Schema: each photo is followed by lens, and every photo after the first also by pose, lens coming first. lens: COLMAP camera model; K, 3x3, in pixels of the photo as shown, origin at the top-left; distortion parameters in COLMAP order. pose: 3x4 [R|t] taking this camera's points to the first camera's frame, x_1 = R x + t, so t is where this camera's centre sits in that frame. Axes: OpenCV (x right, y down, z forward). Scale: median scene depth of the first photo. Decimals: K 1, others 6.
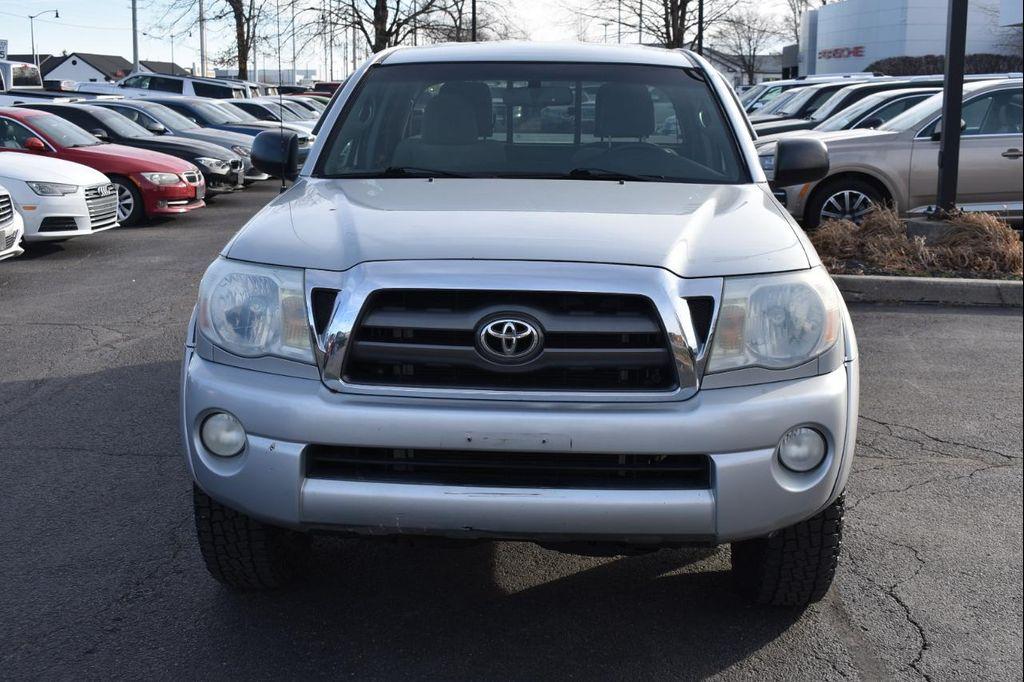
lens RADIAL K [[1318.3, 0, 512.0], [0, 1318.3, 341.0], [0, 0, 1]] dist [-0.010507, -0.001172]
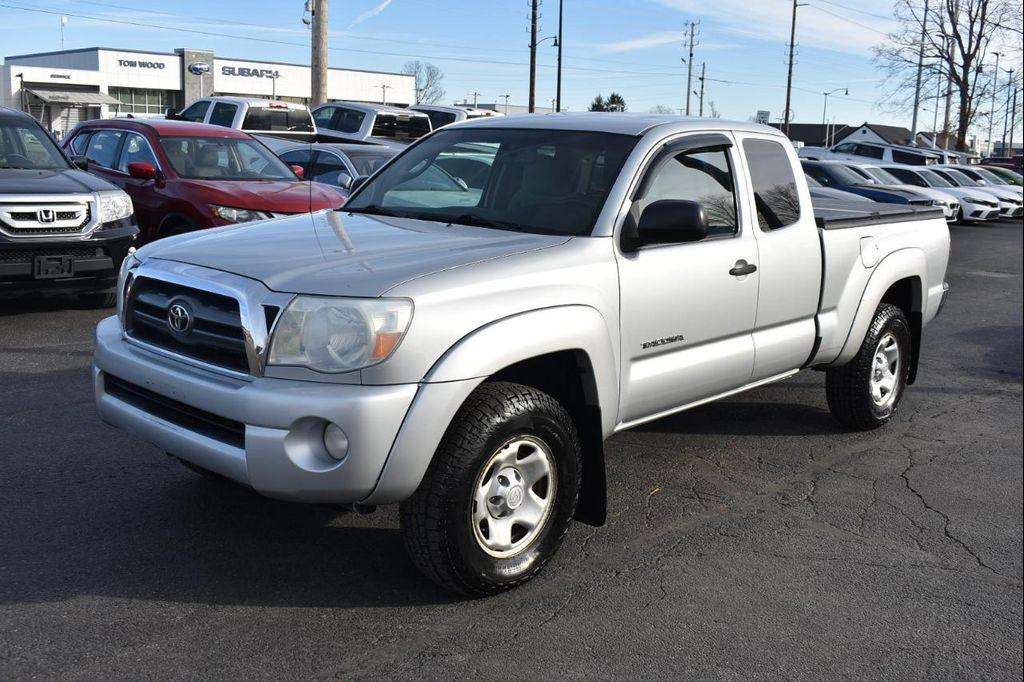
lens RADIAL K [[1125.6, 0, 512.0], [0, 1125.6, 341.0], [0, 0, 1]] dist [-0.077633, 0.015332]
pose [[0.752842, 0.139478, -0.643253, 0.178882], [-0.154367, 0.987447, 0.033444, -0.012532], [0.639843, 0.074119, 0.764923, 0.051412]]
